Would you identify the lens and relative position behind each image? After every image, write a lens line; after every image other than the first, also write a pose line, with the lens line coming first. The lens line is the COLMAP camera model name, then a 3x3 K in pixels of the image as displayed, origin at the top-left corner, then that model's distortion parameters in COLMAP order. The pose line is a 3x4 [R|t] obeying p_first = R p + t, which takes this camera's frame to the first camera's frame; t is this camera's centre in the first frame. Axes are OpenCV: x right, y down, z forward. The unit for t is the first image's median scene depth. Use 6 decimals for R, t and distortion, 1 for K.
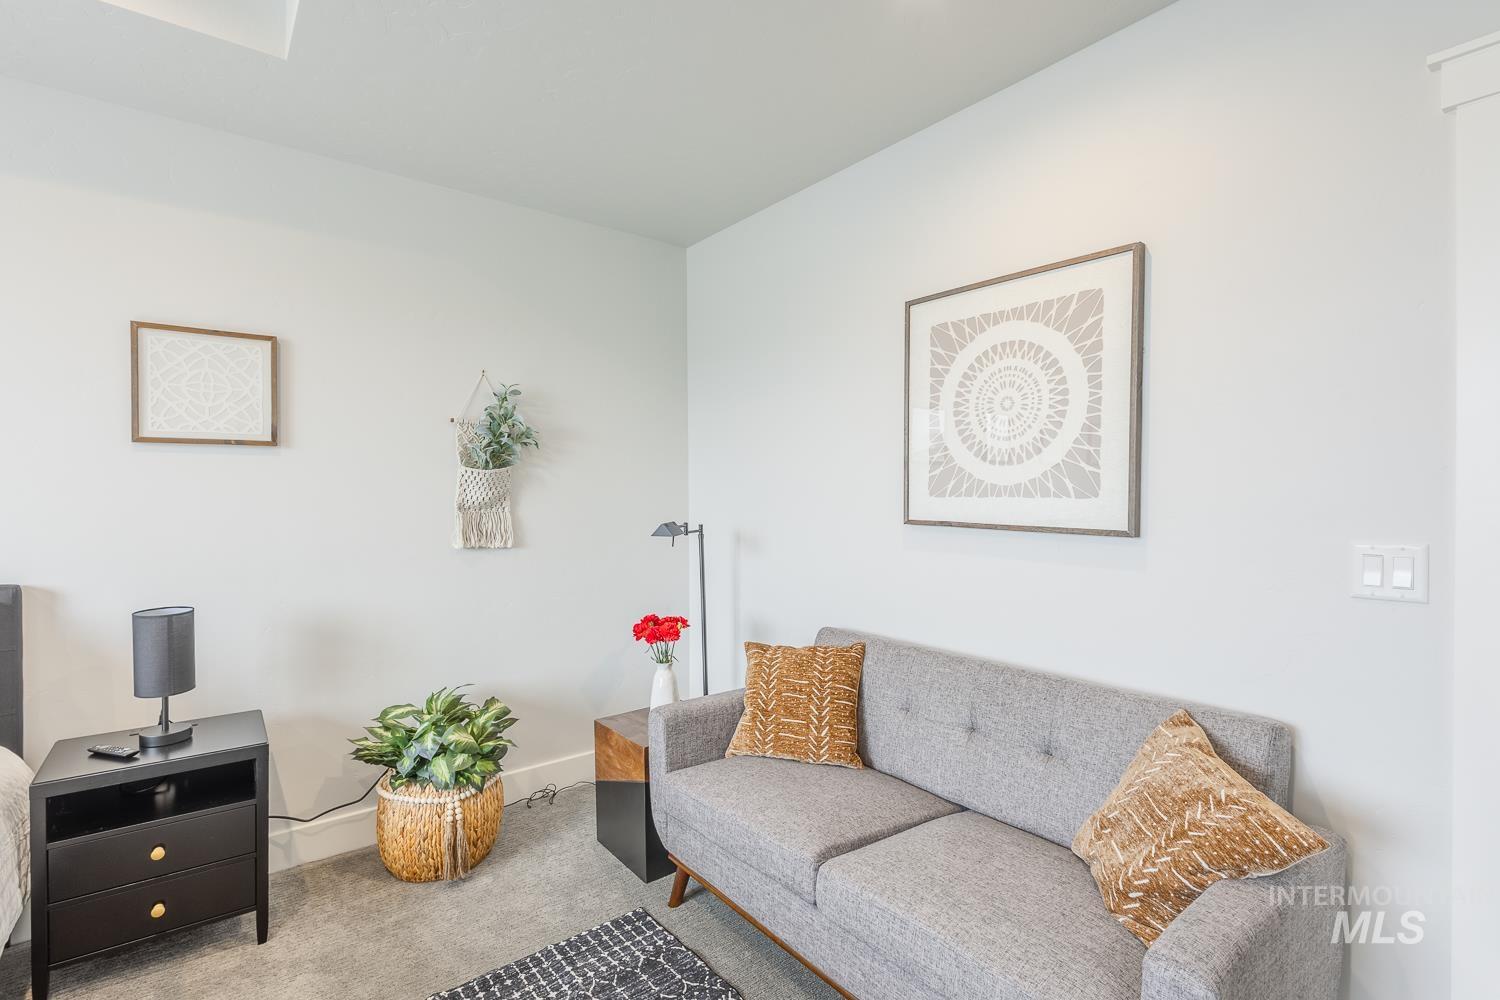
lens RADIAL K [[698.6, 0, 748.0], [0, 698.6, 501.8], [0, 0, 1]] dist [0.010660, -0.003251]
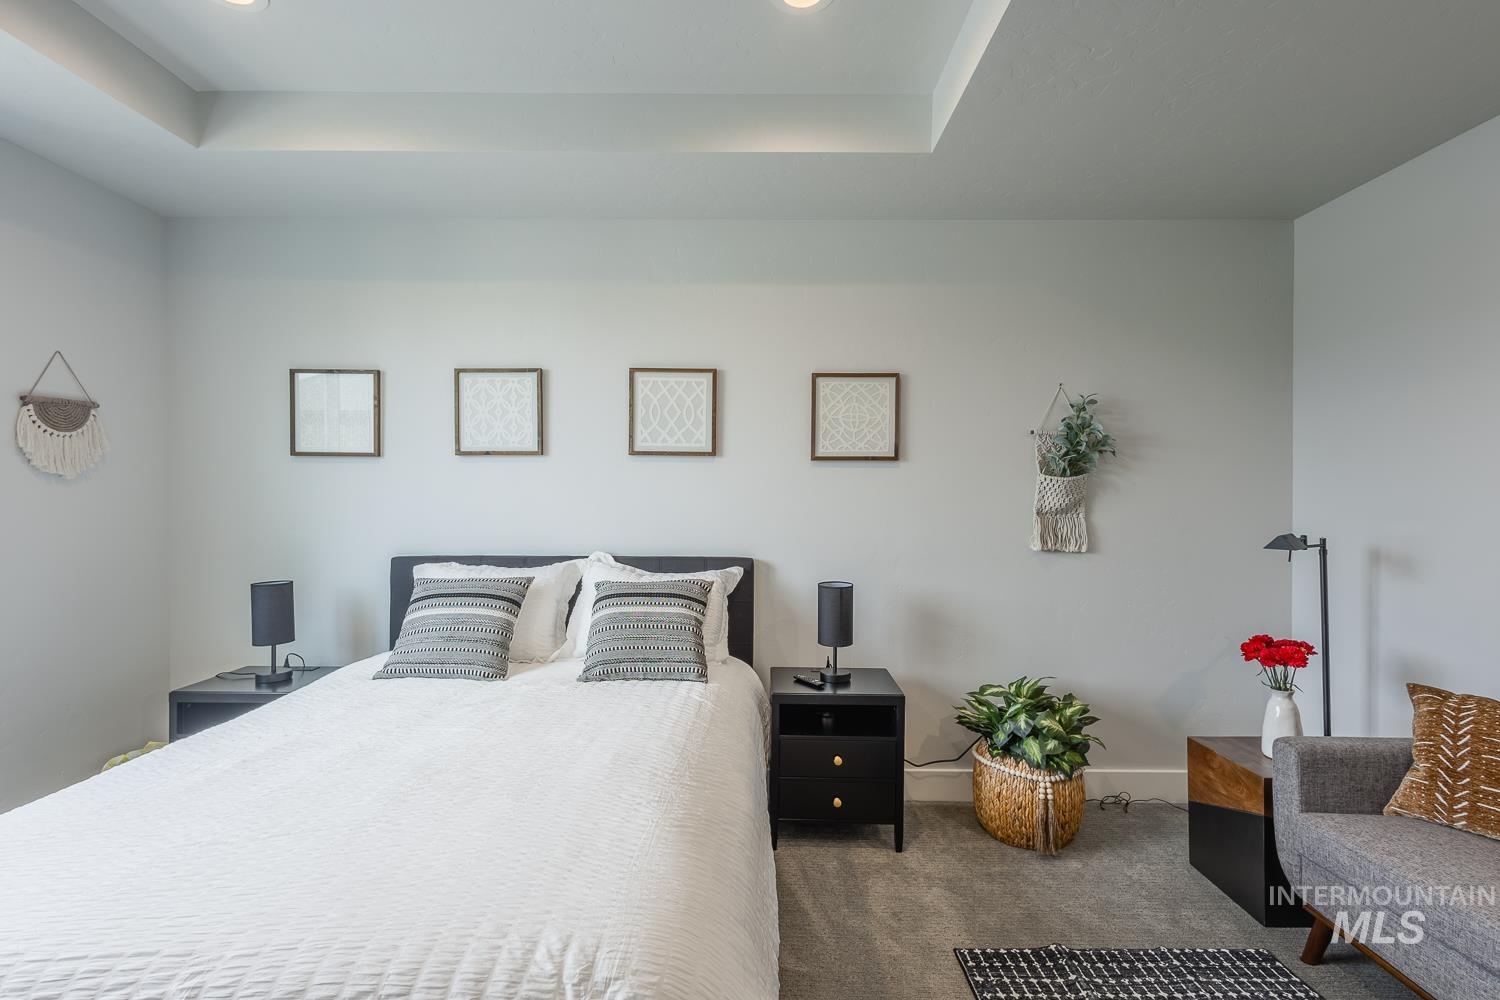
lens RADIAL K [[698.6, 0, 749.7], [0, 698.6, 499.8], [0, 0, 1]] dist [0.010660, -0.003251]
pose [[0.784621, 0.010468, -0.619887, -0.113095], [-0.016699, 0.999852, -0.004252, 0.000716], [0.619750, 0.013687, 0.784680, -0.153358]]
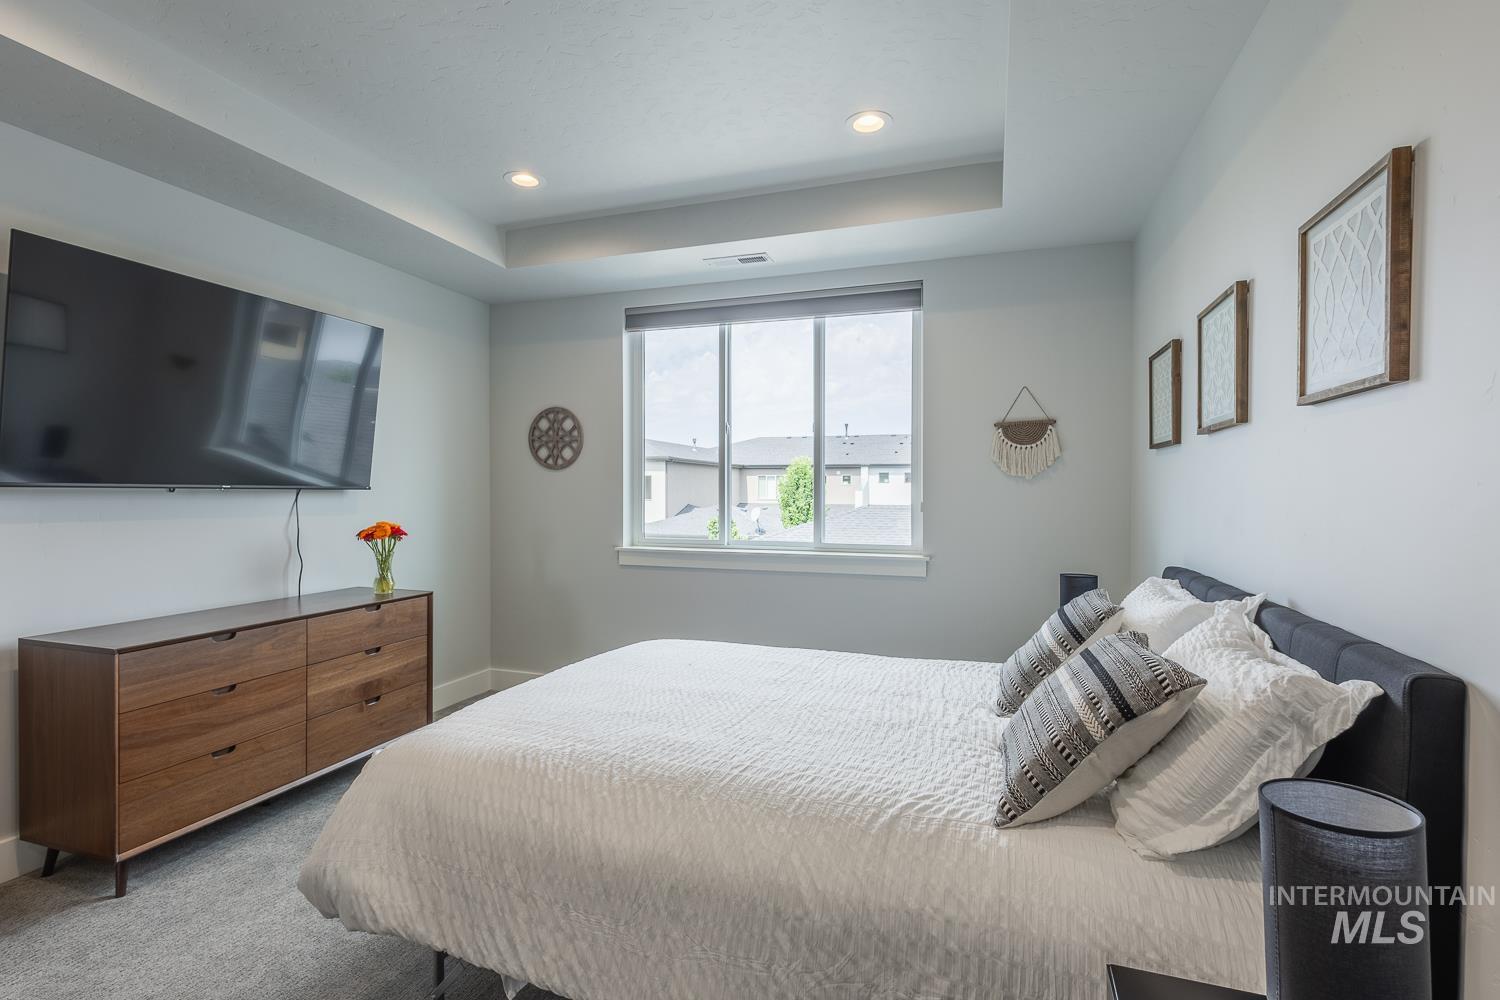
lens RADIAL K [[698.6, 0, 755.5], [0, 698.6, 502.4], [0, 0, 1]] dist [0.010660, -0.003251]
pose [[-0.835437, 0.012758, -0.549438, -0.335906], [-0.005403, 0.999492, 0.031423, -0.013803], [0.549560, 0.029221, -0.834943, 1.035295]]
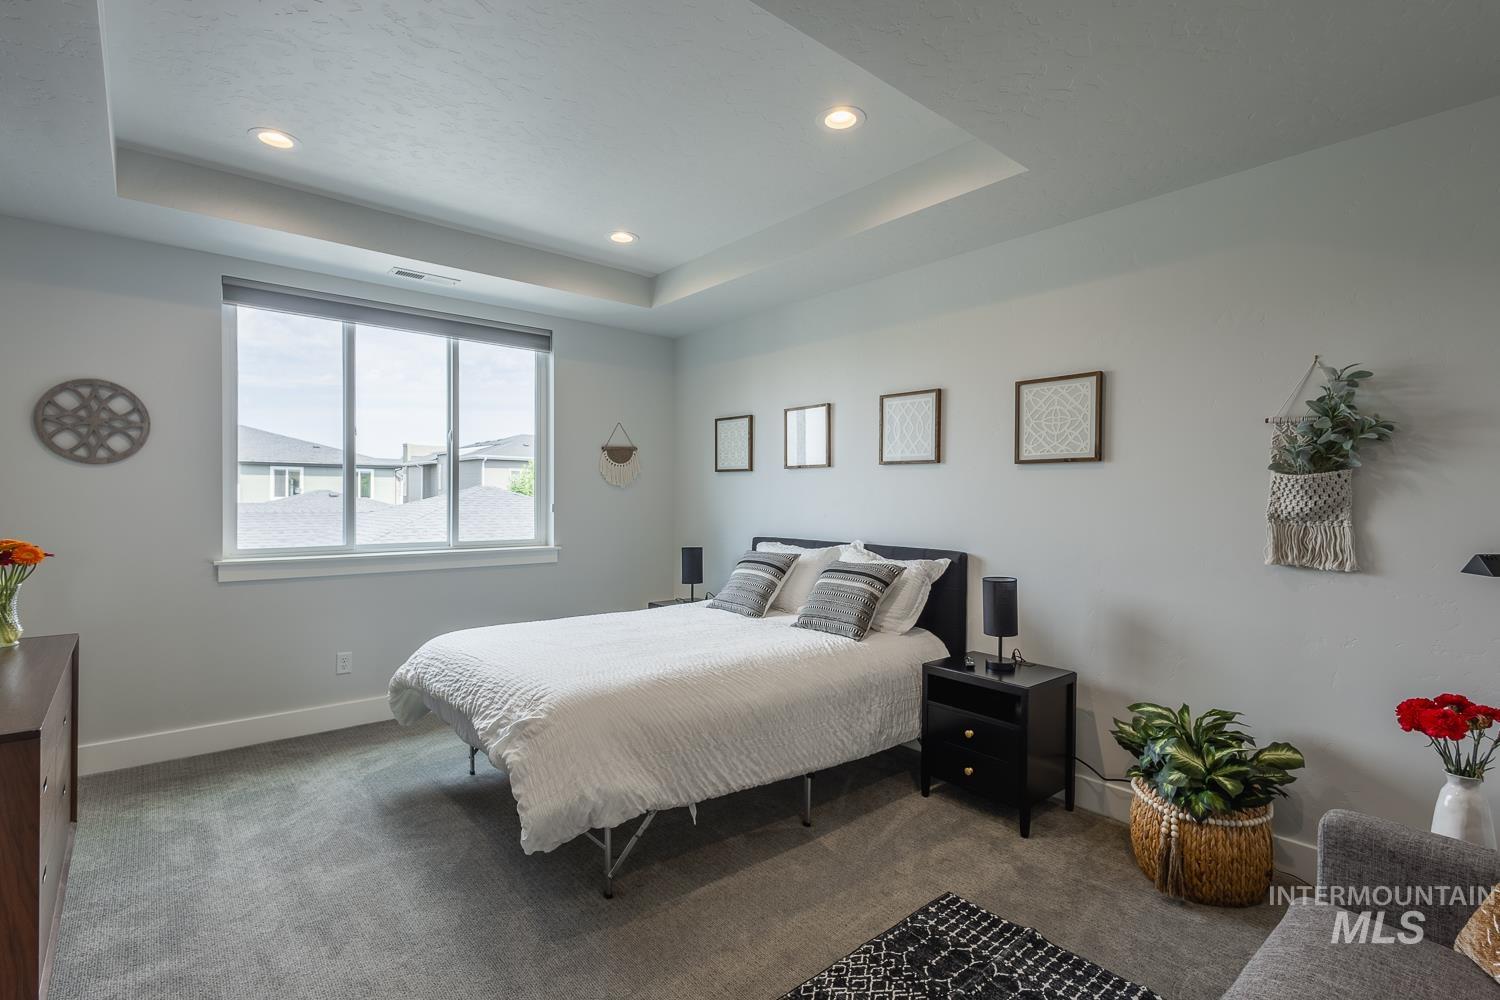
lens RADIAL K [[698.6, 0, 746.6], [0, 698.6, 498.0], [0, 0, 1]] dist [0.010660, -0.003251]
pose [[0.038548, 0.007949, -0.999225, 0.554588], [-0.021986, 0.999733, 0.007104, -0.011438], [0.999015, 0.021695, 0.038712, 0.373330]]
